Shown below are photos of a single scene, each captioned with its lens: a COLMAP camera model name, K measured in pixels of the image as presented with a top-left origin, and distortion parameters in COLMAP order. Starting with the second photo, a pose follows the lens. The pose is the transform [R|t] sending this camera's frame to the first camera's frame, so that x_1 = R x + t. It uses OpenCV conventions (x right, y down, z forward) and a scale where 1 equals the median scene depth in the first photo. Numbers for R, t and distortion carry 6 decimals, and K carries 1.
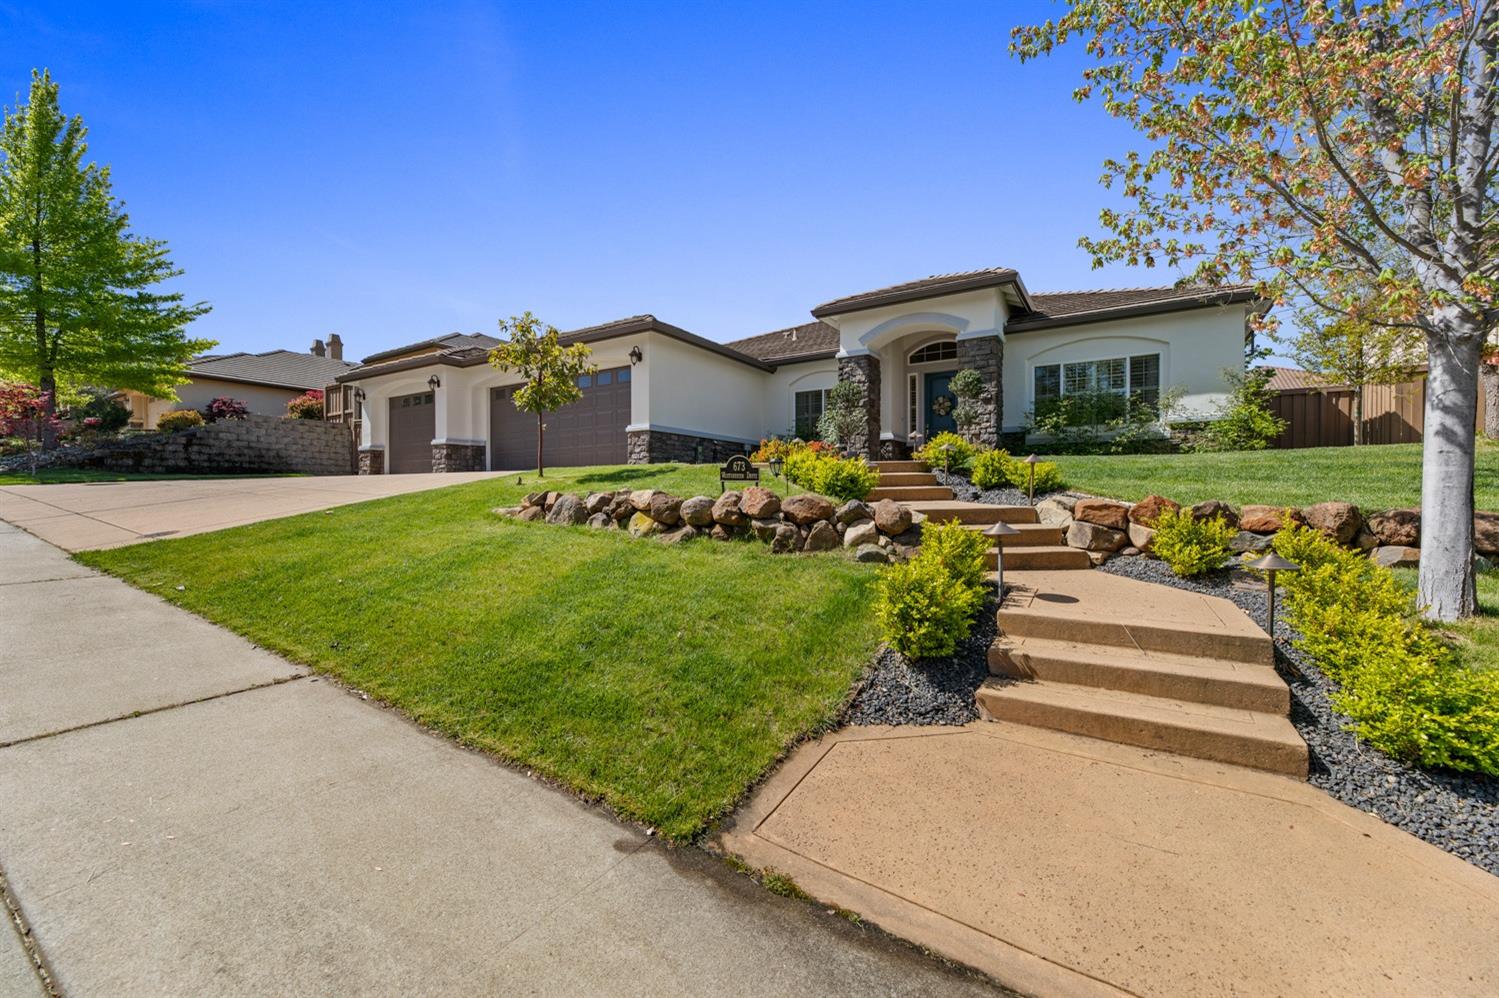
lens RADIAL K [[602.1, 0, 746.9], [0, 602.1, 502.1], [0, 0, 1]] dist [0.000015, 0.000003]
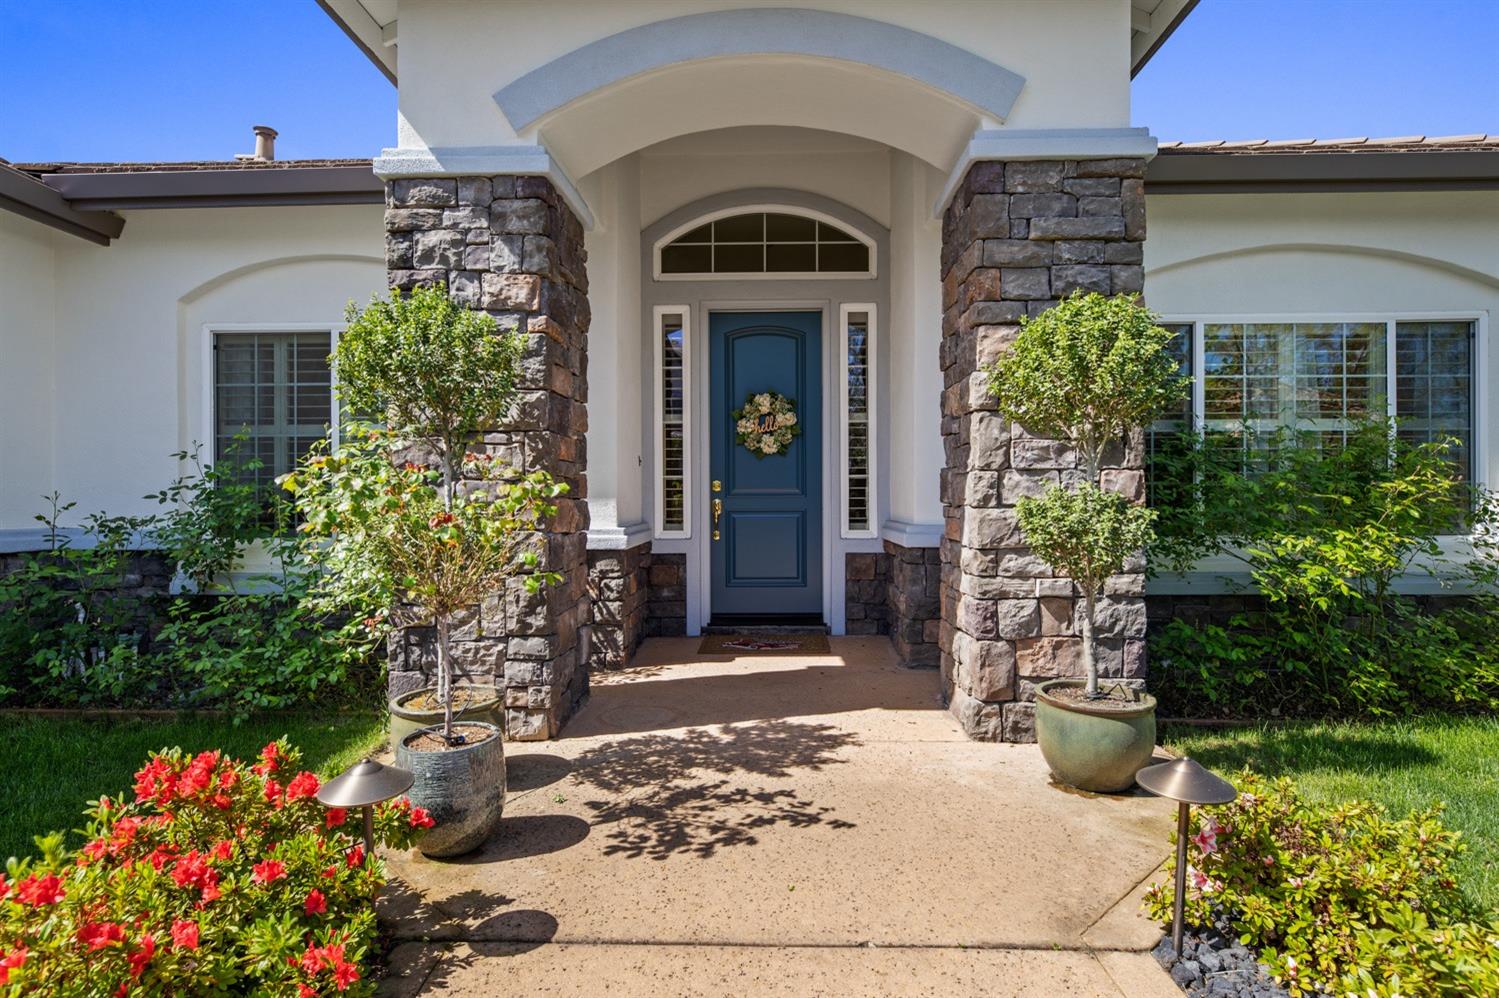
lens RADIAL K [[812.6, 0, 752.2], [0, 812.6, 499.3], [0, 0, 1]] dist [-0.001239, -0.000242]
pose [[0.859980, -0.003684, 0.510315, 0.118645], [0.005672, 0.999981, -0.002340, -0.131994], [-0.510297, 0.004907, 0.859984, 0.712038]]
